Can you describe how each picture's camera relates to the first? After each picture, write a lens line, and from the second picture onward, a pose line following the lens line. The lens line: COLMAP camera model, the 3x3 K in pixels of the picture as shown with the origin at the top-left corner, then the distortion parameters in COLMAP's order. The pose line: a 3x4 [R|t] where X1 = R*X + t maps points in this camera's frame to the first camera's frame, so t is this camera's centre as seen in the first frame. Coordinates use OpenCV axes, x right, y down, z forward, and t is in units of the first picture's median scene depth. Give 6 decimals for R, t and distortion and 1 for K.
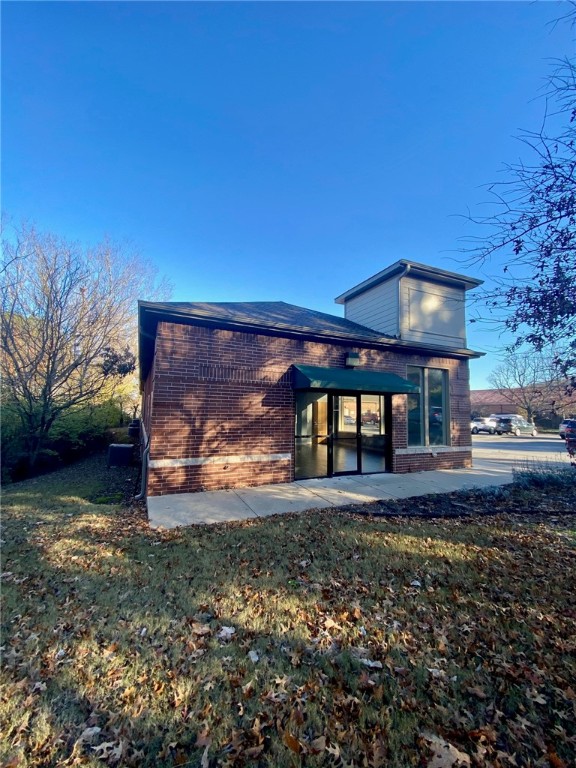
lens RADIAL K [[305.9, 0, 288.0], [0, 305.9, 384.0], [0, 0, 1]] dist [0.000543, 0.000018]
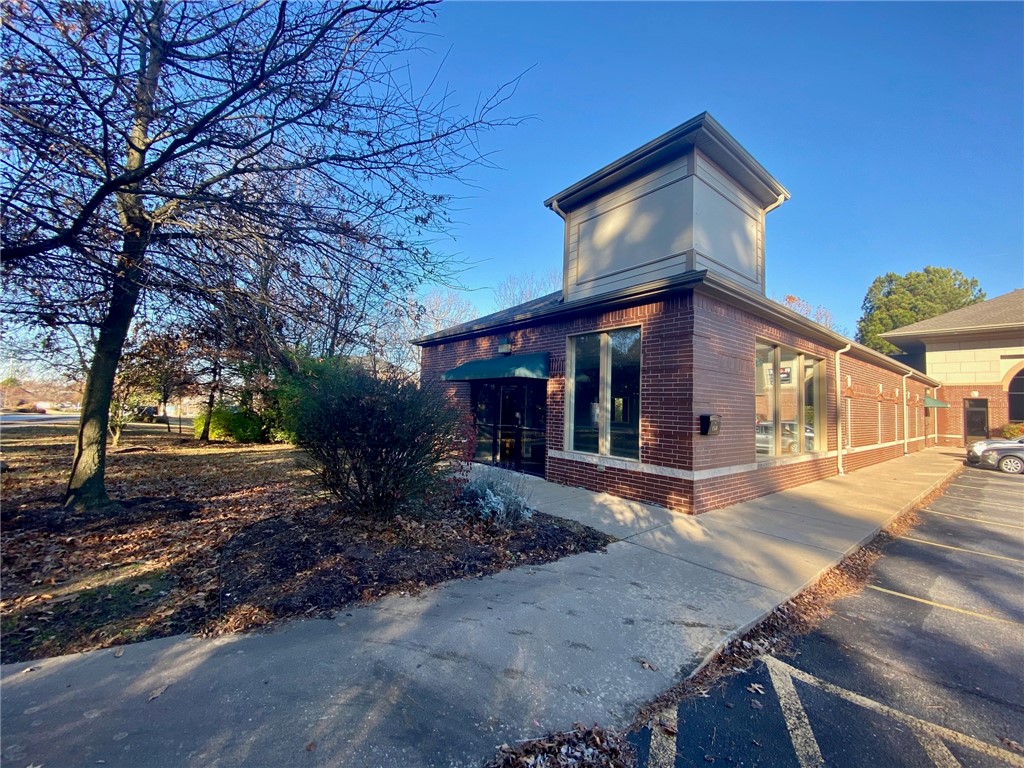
lens RADIAL K [[407.9, 0, 514.9], [0, 407.9, 387.0], [0, 0, 1]] dist [0.000543, 0.000018]
pose [[0.247173, -0.045806, -0.967888, 1.218952], [0.069507, 0.997147, -0.029440, 0.072243], [0.966475, -0.059998, 0.249652, 0.602473]]
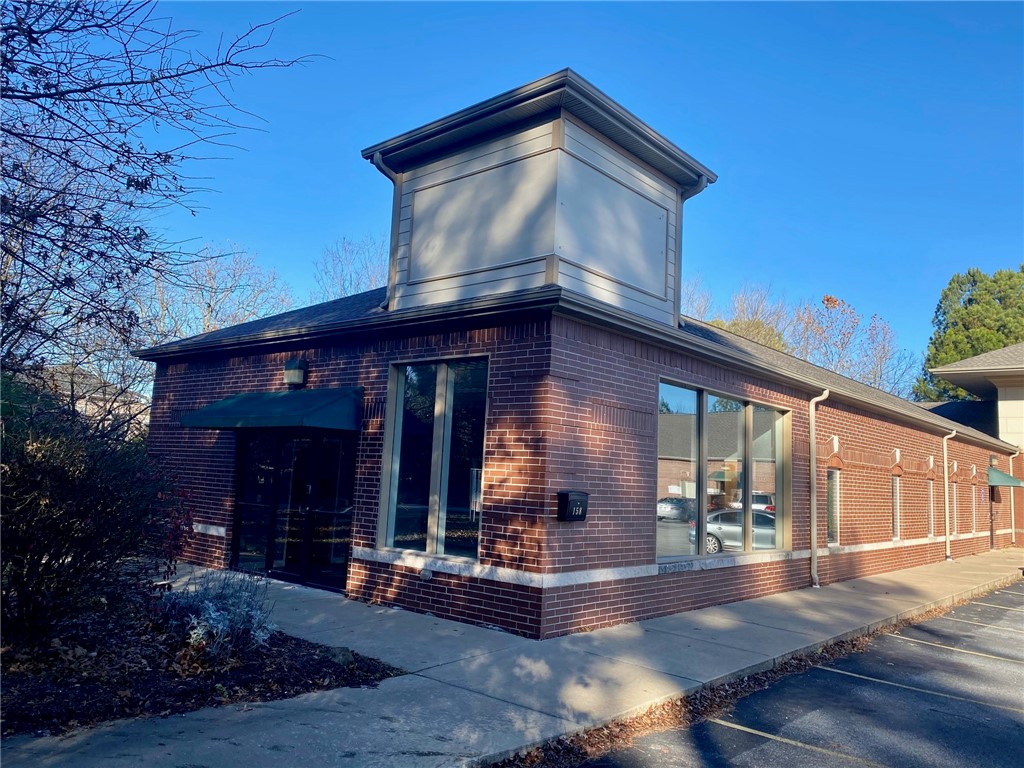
lens RADIAL K [[769.1, 0, 512.0], [0, 769.1, 384.0], [0, 0, 1]] dist [0.046819, -0.054664]
pose [[0.416819, -0.097591, -0.903735, 1.425038], [0.047633, 0.995199, -0.085499, 0.069875], [0.907741, -0.007410, 0.419467, 0.650073]]
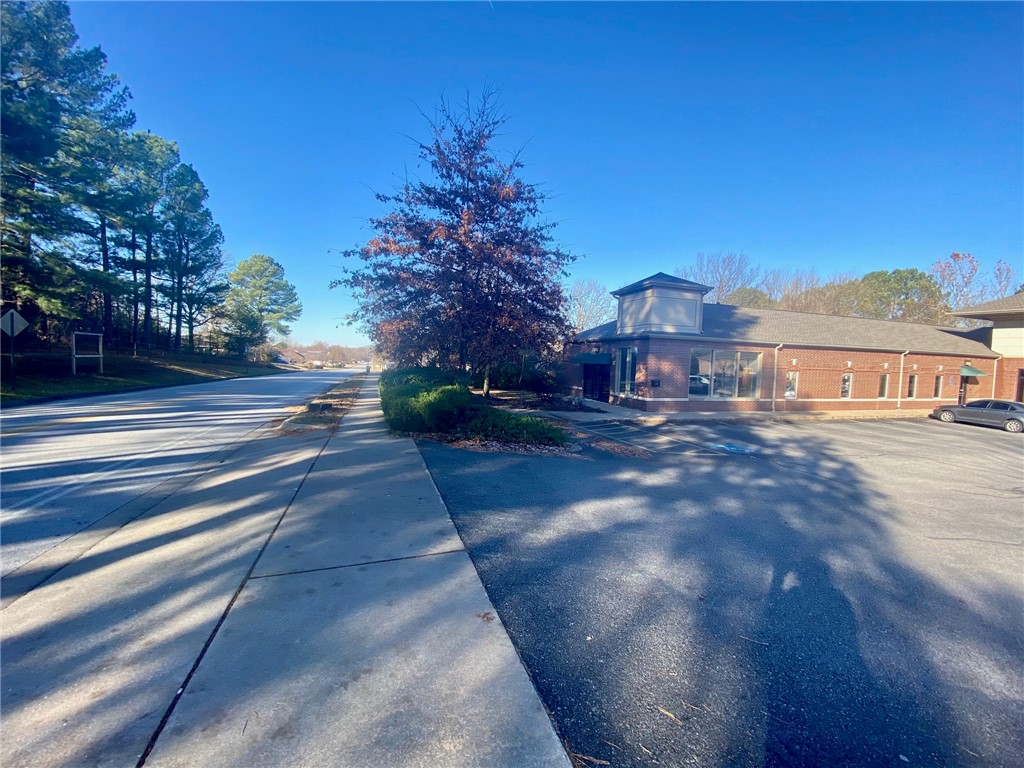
lens RADIAL K [[407.9, 0, 514.9], [0, 407.9, 387.0], [0, 0, 1]] dist [0.000543, 0.000018]
pose [[-0.105247, 0.060930, -0.992578, 2.771792], [0.064183, 0.996456, 0.054362, -0.001233], [0.992373, -0.057986, -0.108785, 0.609136]]
